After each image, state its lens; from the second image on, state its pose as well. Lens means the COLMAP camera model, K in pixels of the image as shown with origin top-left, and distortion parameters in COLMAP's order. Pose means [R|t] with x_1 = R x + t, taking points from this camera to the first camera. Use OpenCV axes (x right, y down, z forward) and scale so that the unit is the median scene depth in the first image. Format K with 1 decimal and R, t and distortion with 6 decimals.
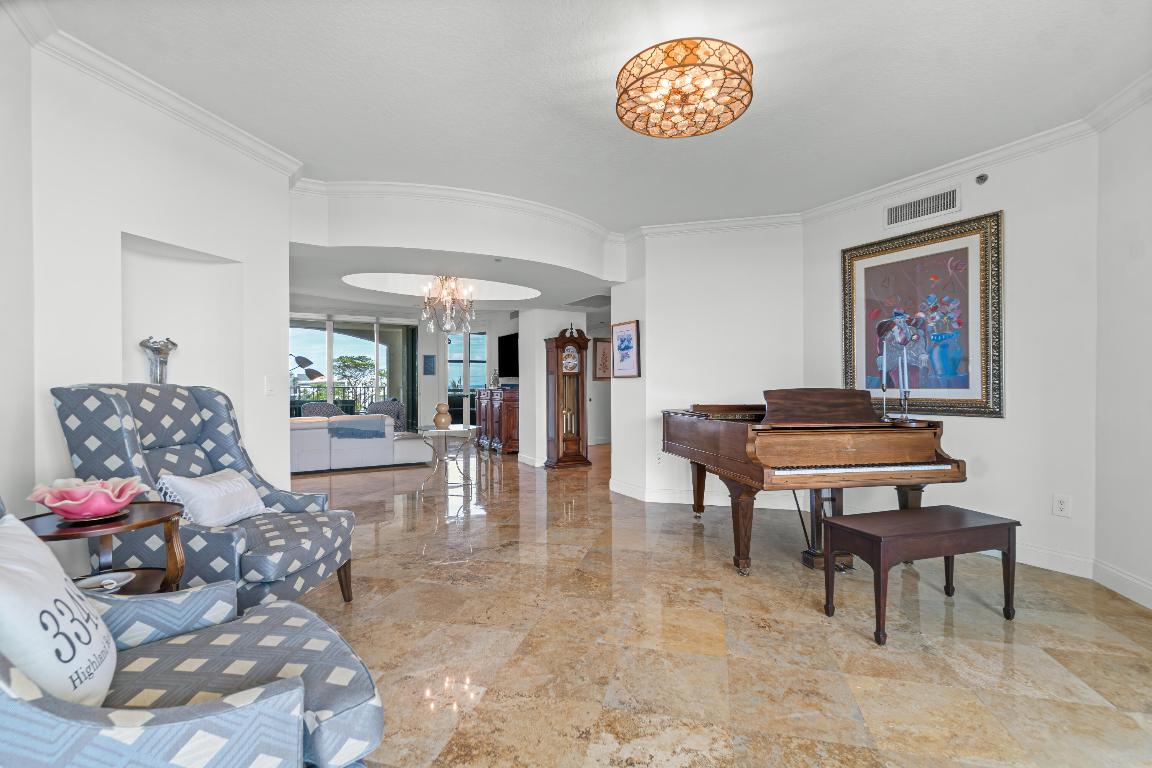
lens RADIAL K [[506.8, 0, 573.0], [0, 506.8, 380.4], [0, 0, 1]] dist [0.001099, 0.000839]
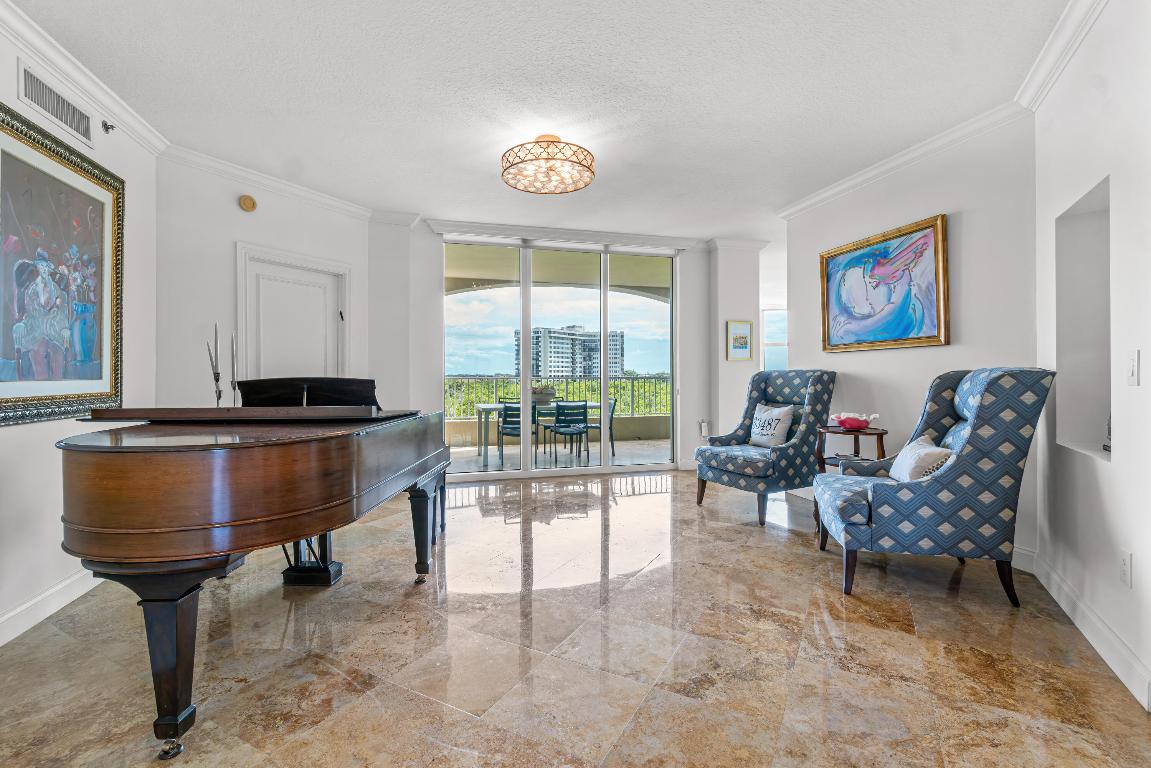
lens RADIAL K [[506.4, 0, 572.2], [0, 506.4, 377.2], [0, 0, 1]] dist [0.001099, 0.000839]
pose [[-0.967916, 0.004408, 0.251235, -0.135450], [0.004031, 0.999990, -0.002015, 0.017277], [-0.251242, -0.000937, -0.967924, 1.554793]]
